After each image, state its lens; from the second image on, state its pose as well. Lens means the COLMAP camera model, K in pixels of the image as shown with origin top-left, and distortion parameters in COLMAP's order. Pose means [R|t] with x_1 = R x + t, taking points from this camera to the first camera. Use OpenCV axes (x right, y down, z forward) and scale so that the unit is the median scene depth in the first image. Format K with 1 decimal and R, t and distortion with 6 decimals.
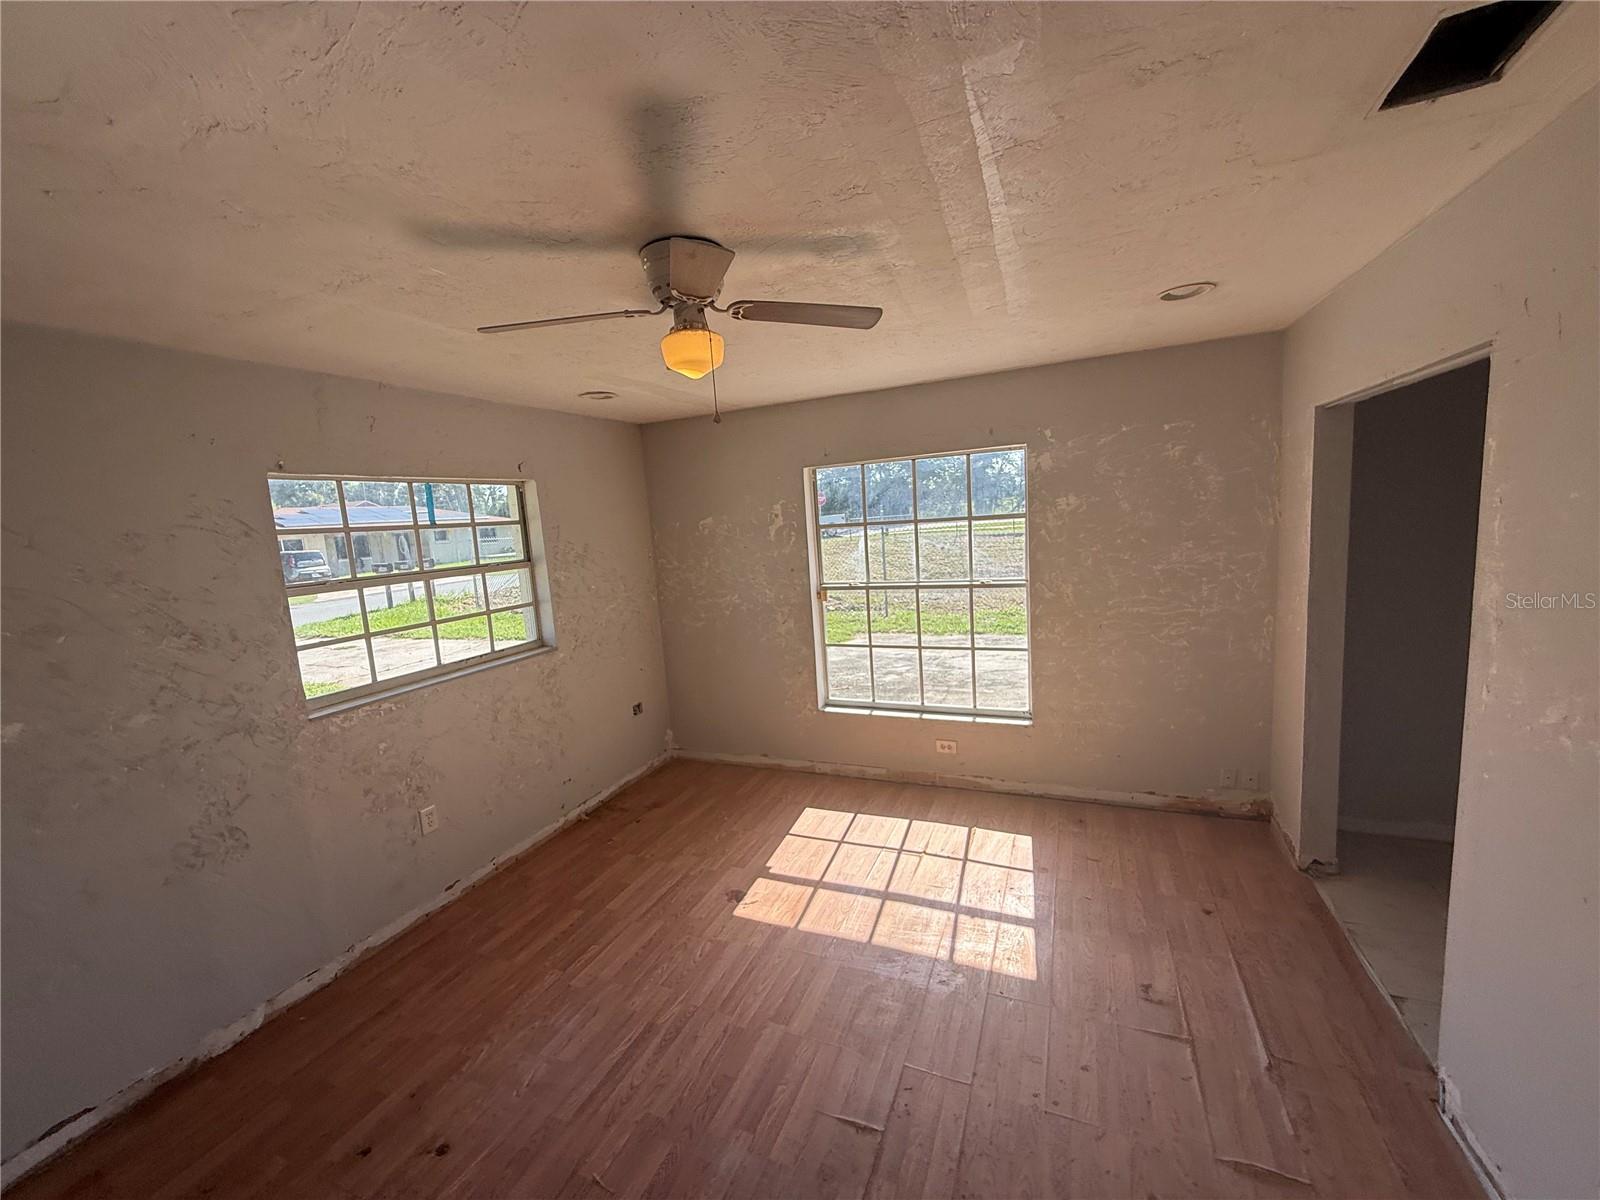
lens RADIAL K [[641.8, 0, 800.0], [0, 641.8, 600.0], [0, 0, 1]] dist [0.005426, -0.000298]
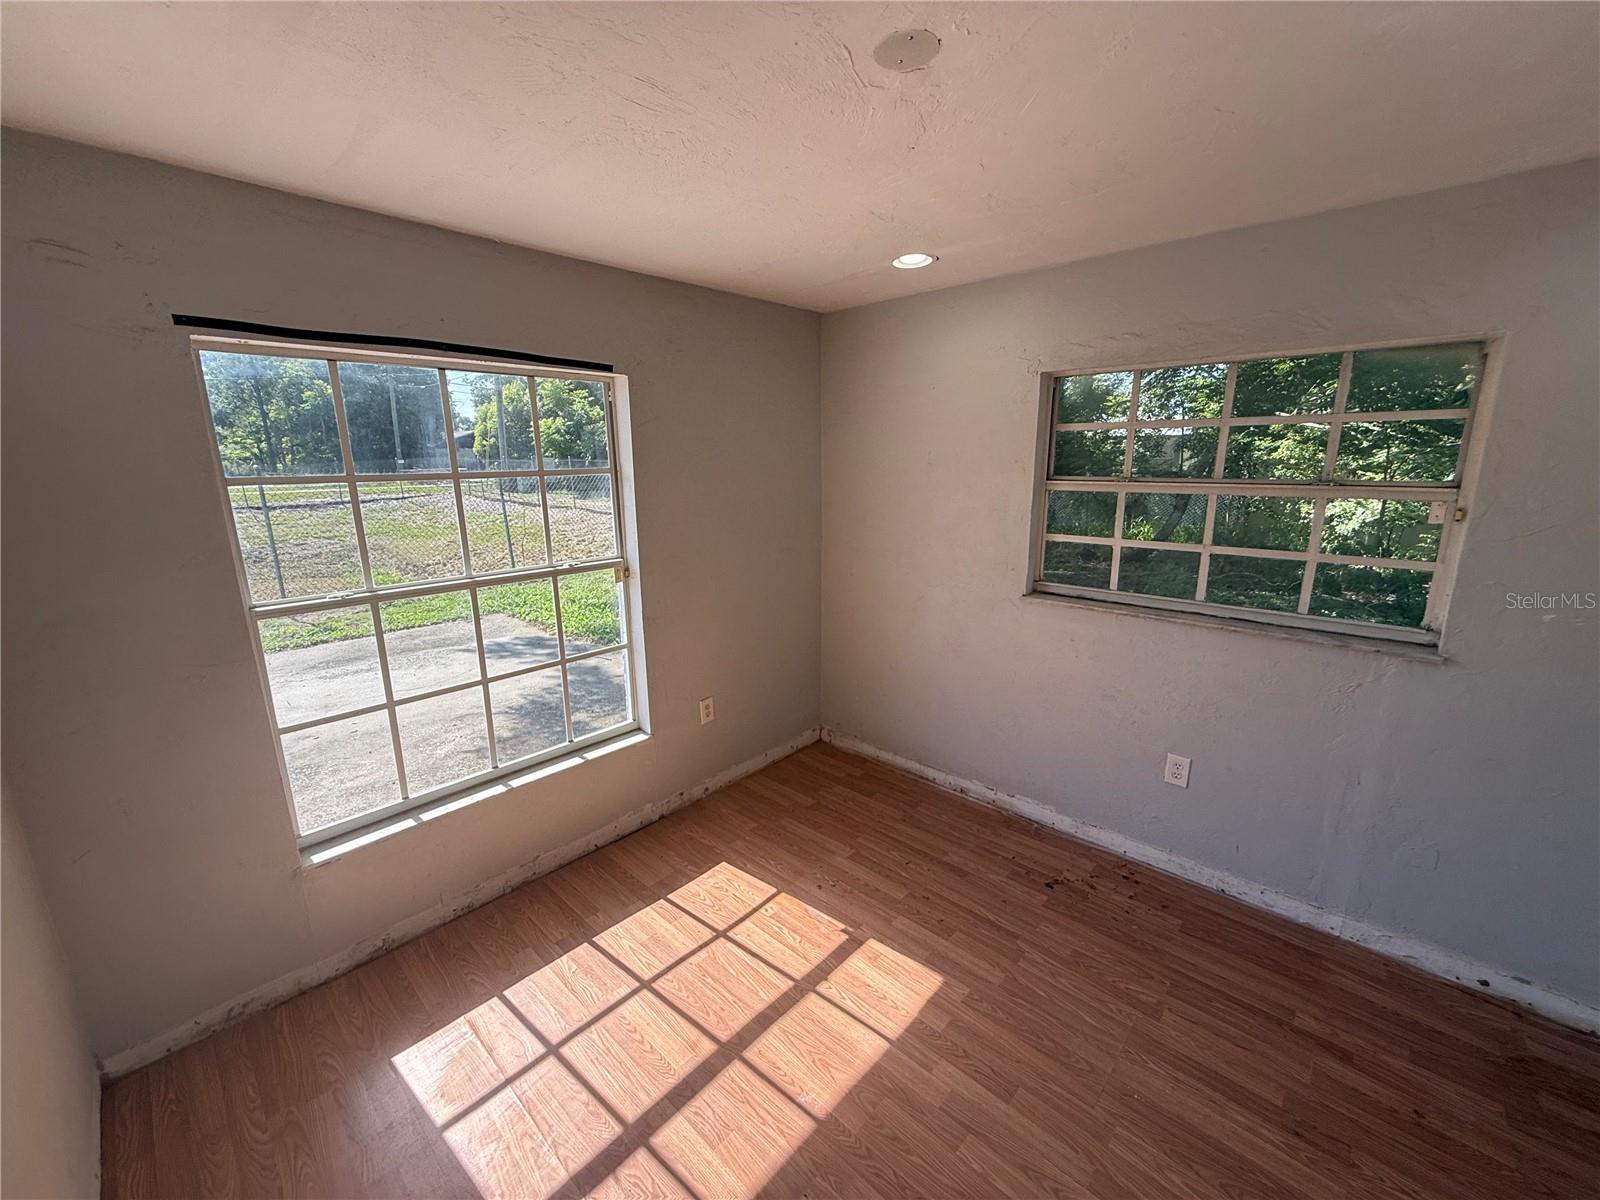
lens RADIAL K [[641.8, 0, 800.0], [0, 641.8, 600.0], [0, 0, 1]] dist [0.005426, -0.000298]
pose [[0.322474, -0.143188, 0.935686, -0.313797], [0.108205, 0.987589, 0.113839, -0.046434], [-0.940373, 0.064535, 0.333966, 0.561430]]
